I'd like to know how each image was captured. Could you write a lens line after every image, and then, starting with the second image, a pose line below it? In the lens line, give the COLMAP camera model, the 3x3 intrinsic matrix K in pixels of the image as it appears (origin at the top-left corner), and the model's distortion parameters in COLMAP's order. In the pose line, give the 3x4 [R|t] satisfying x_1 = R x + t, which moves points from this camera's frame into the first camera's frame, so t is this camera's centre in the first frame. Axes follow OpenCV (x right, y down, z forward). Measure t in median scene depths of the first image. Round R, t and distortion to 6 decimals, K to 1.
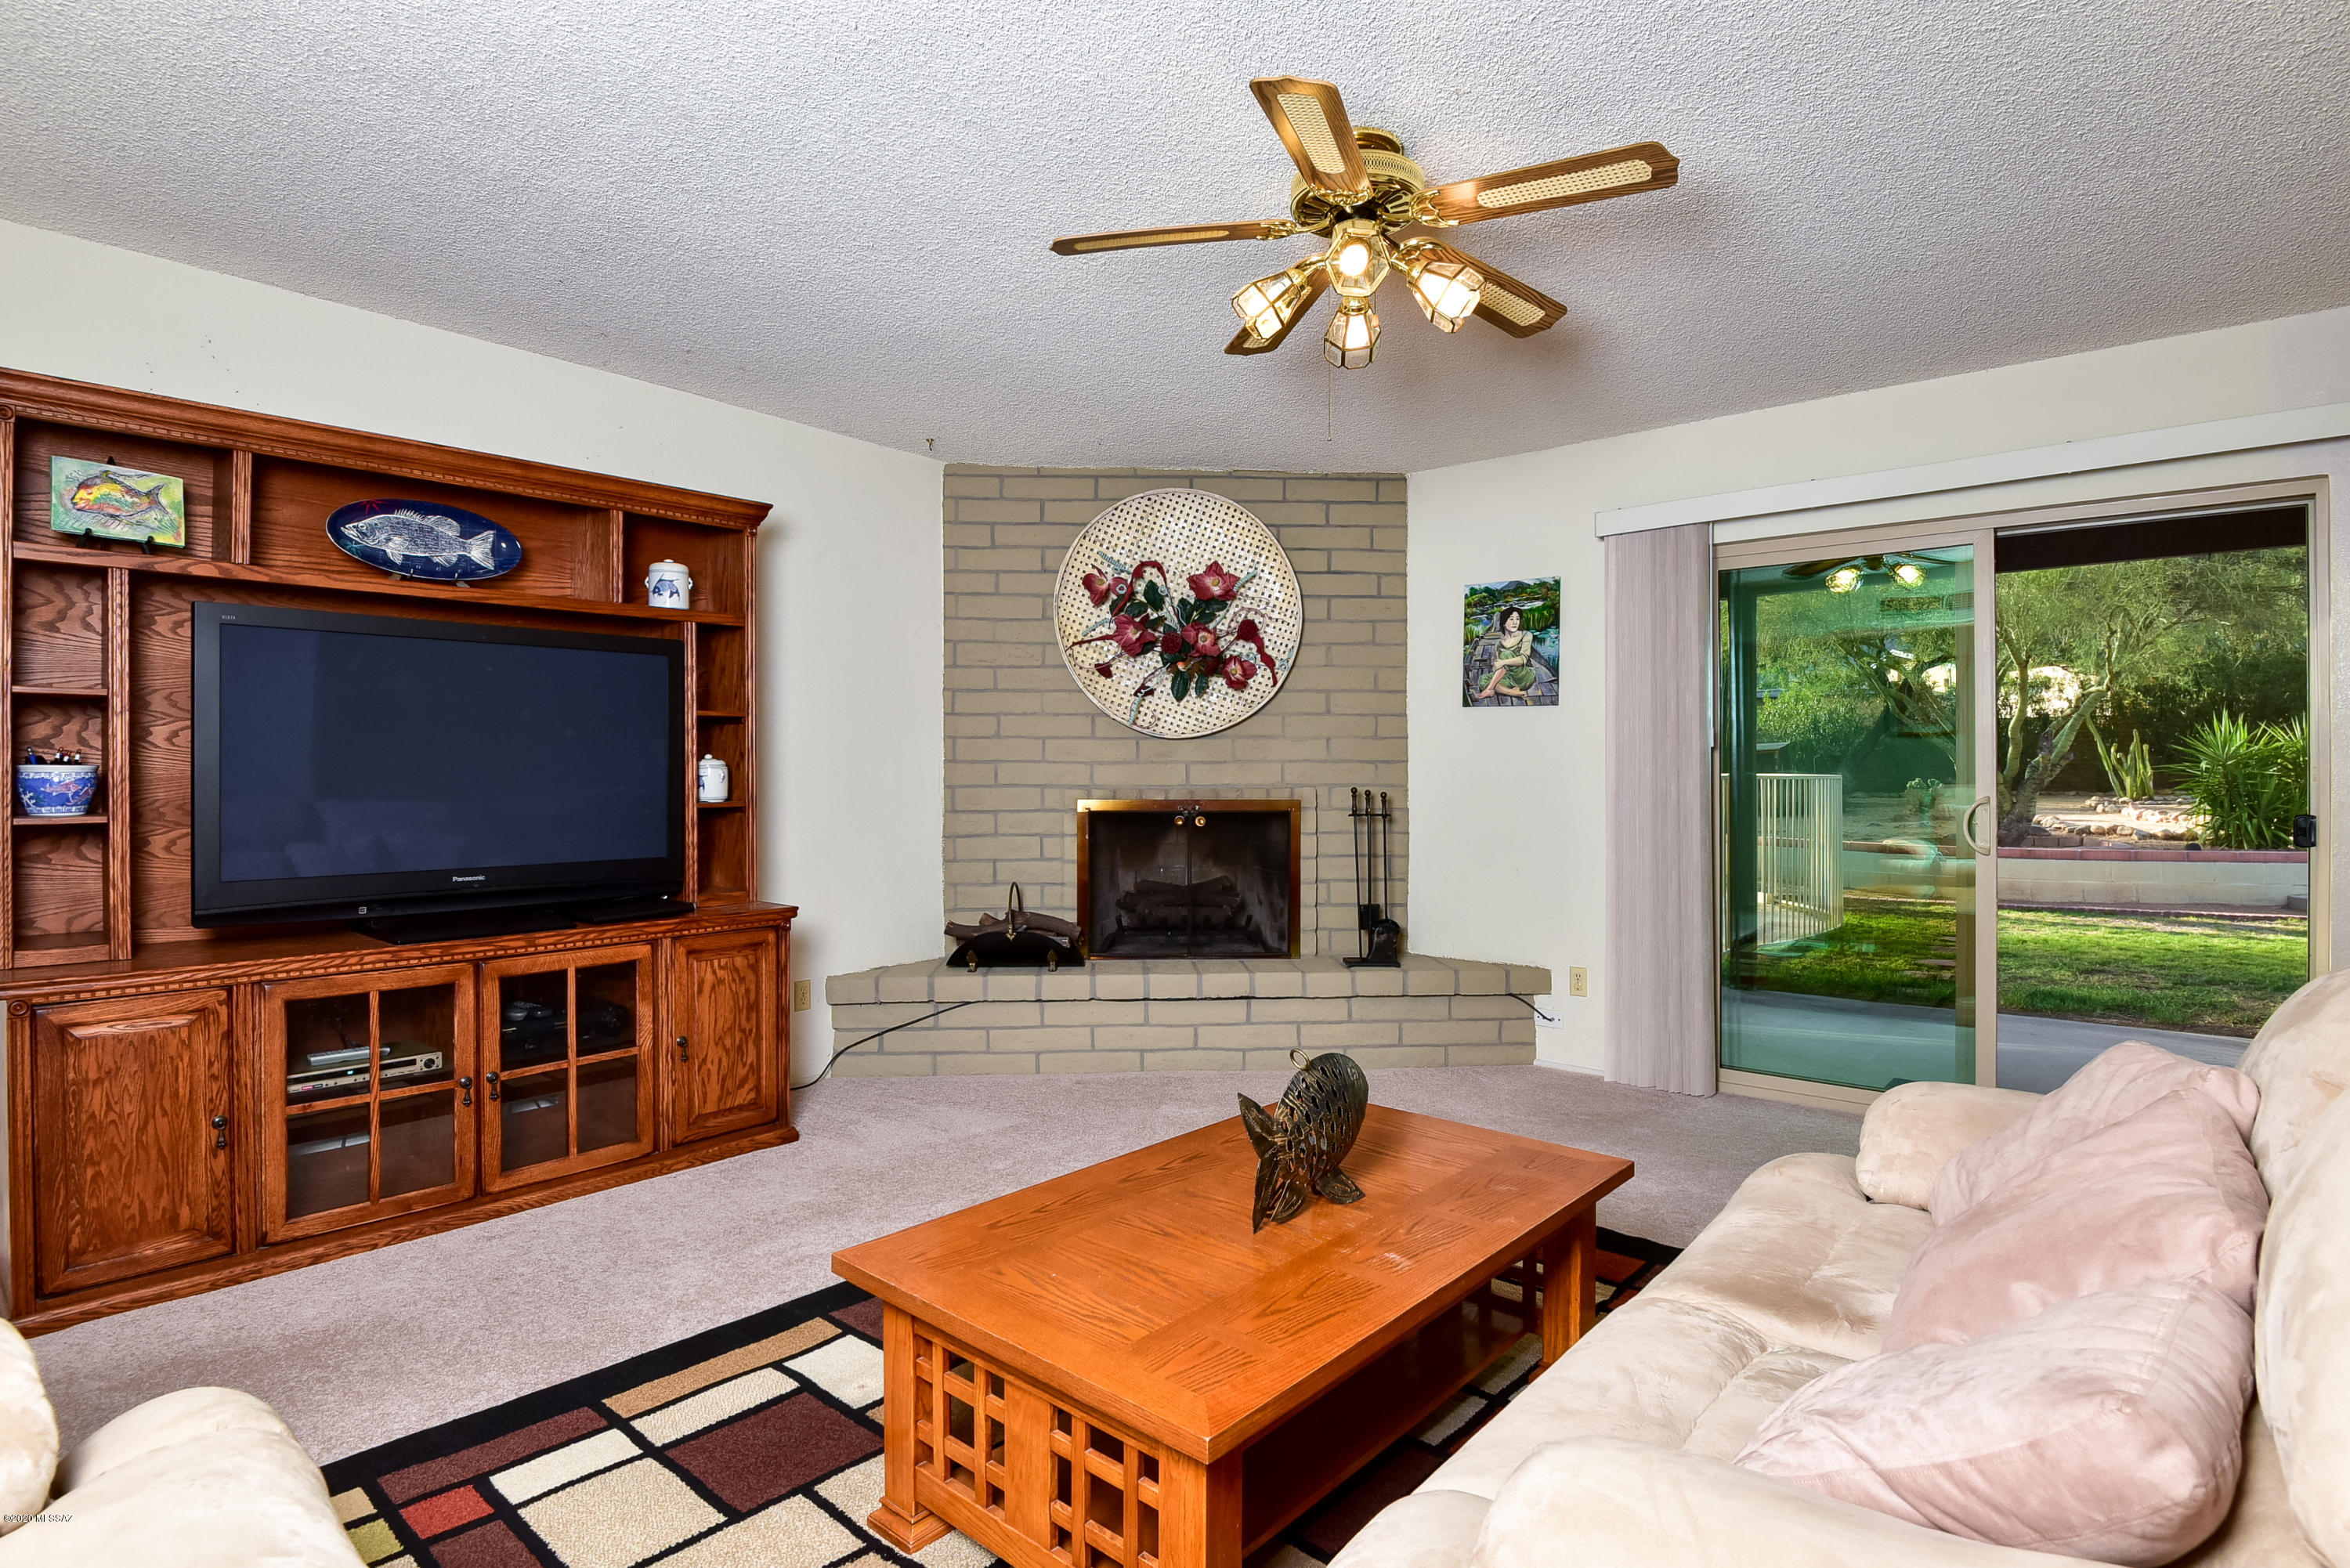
lens RADIAL K [[1180.8, 0, 1176.7], [0, 1180.8, 782.7], [0, 0, 1]] dist [-0.019066, -0.005108]
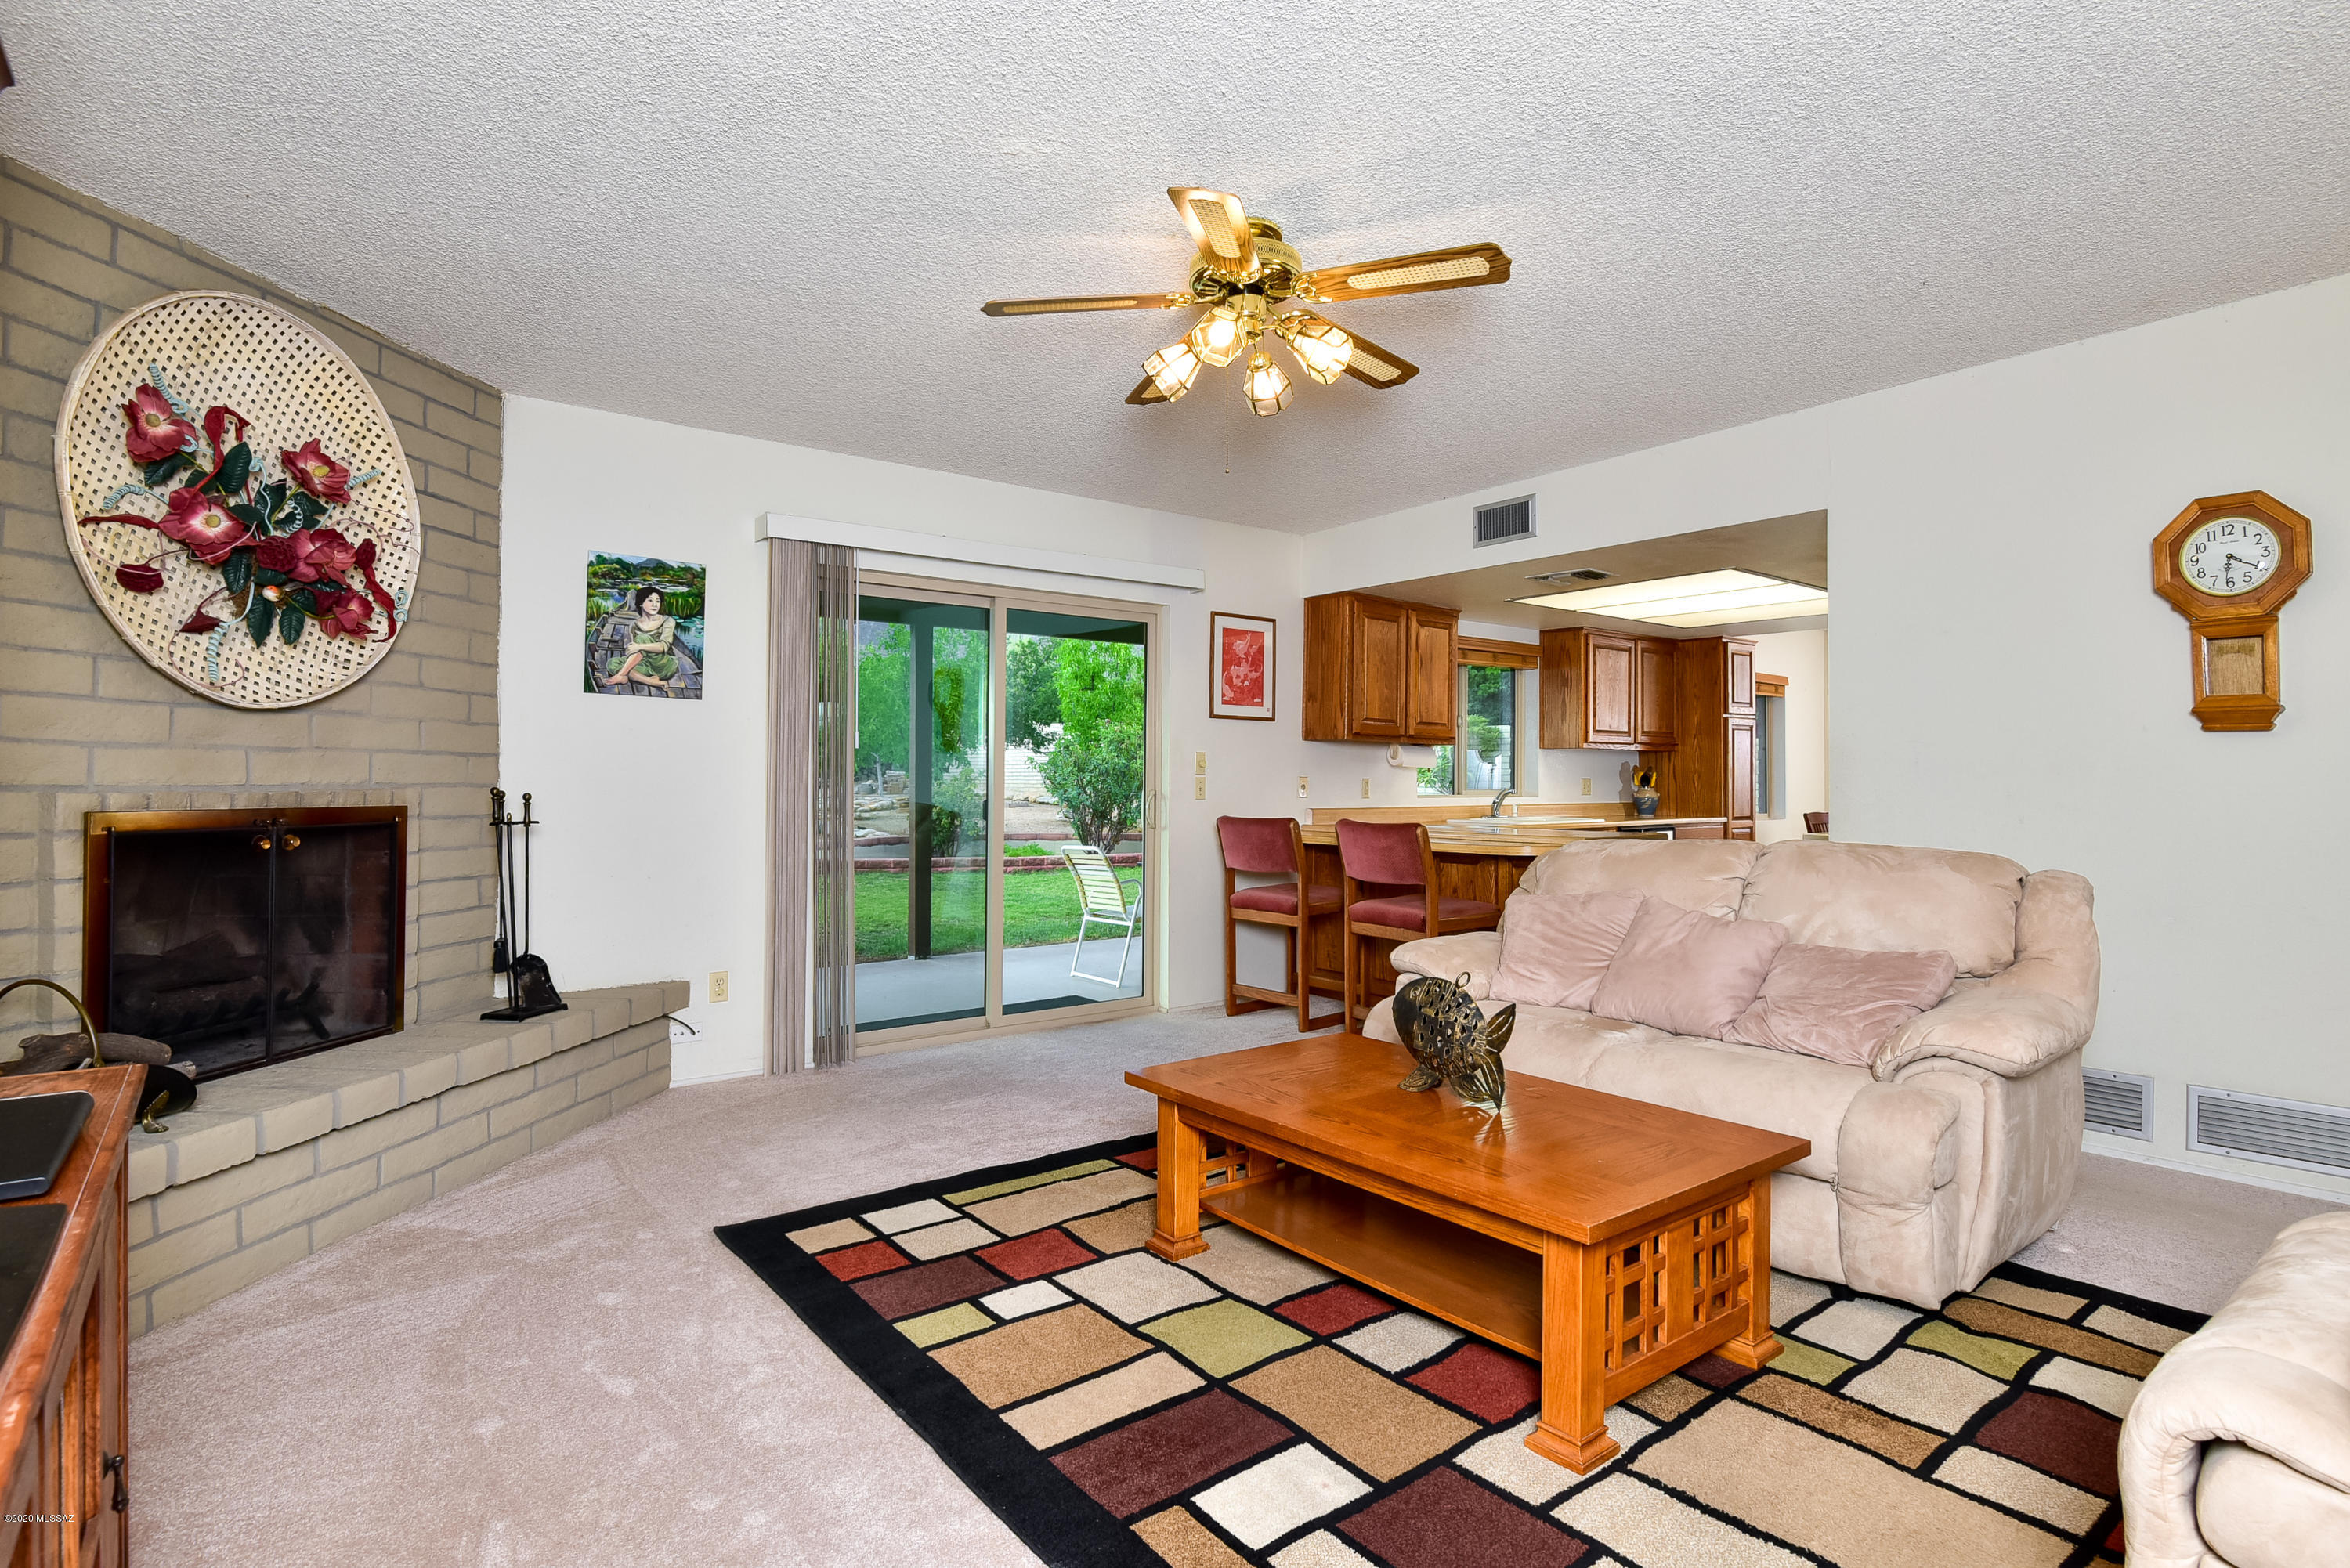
lens RADIAL K [[1180.8, 0, 1165.5], [0, 1180.8, 772.2], [0, 0, 1]] dist [-0.019066, -0.005108]
pose [[0.196605, 0.009344, 0.980438, -0.505199], [0.004704, 0.999934, -0.010473, 0.003987], [-0.980471, 0.006671, 0.196549, 0.424881]]
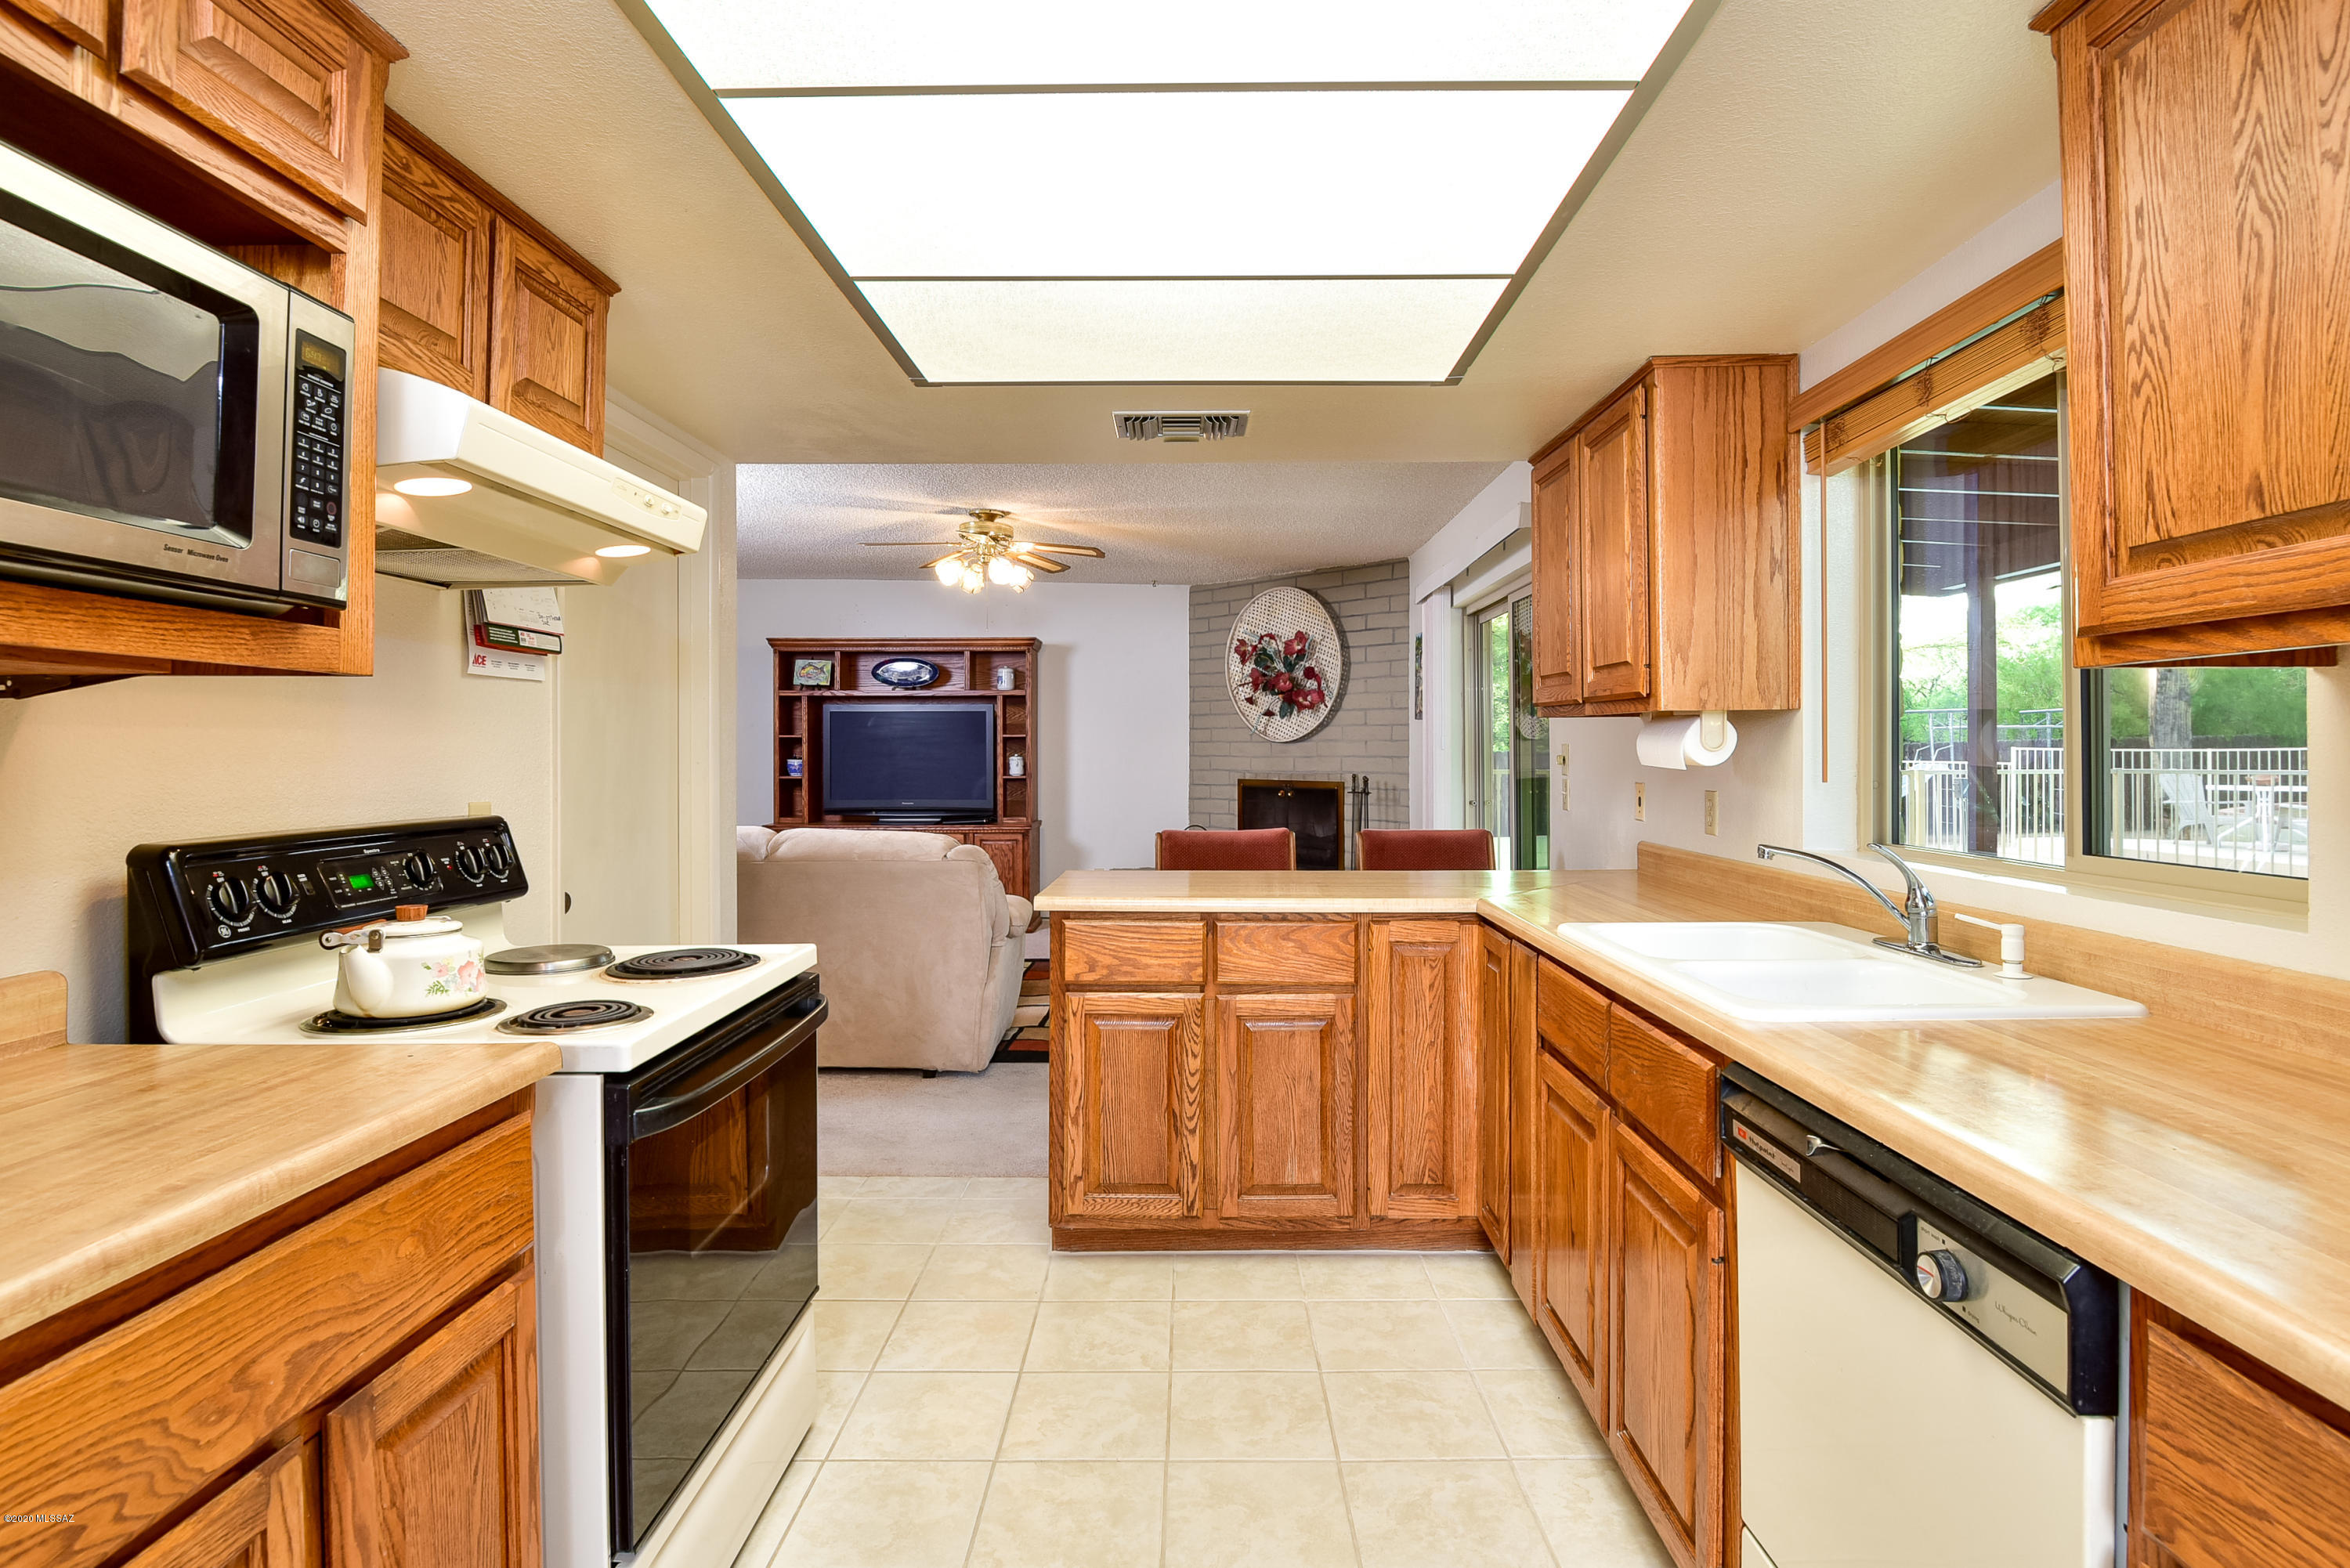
lens RADIAL K [[1180.8, 0, 1199.7], [0, 1180.8, 740.8], [0, 0, 1]] dist [-0.019066, -0.005108]
pose [[0.651401, -0.004630, -0.758719, 1.157492], [-0.005931, 0.999920, -0.011193, -0.021179], [0.758710, 0.011791, 0.651322, -0.127321]]
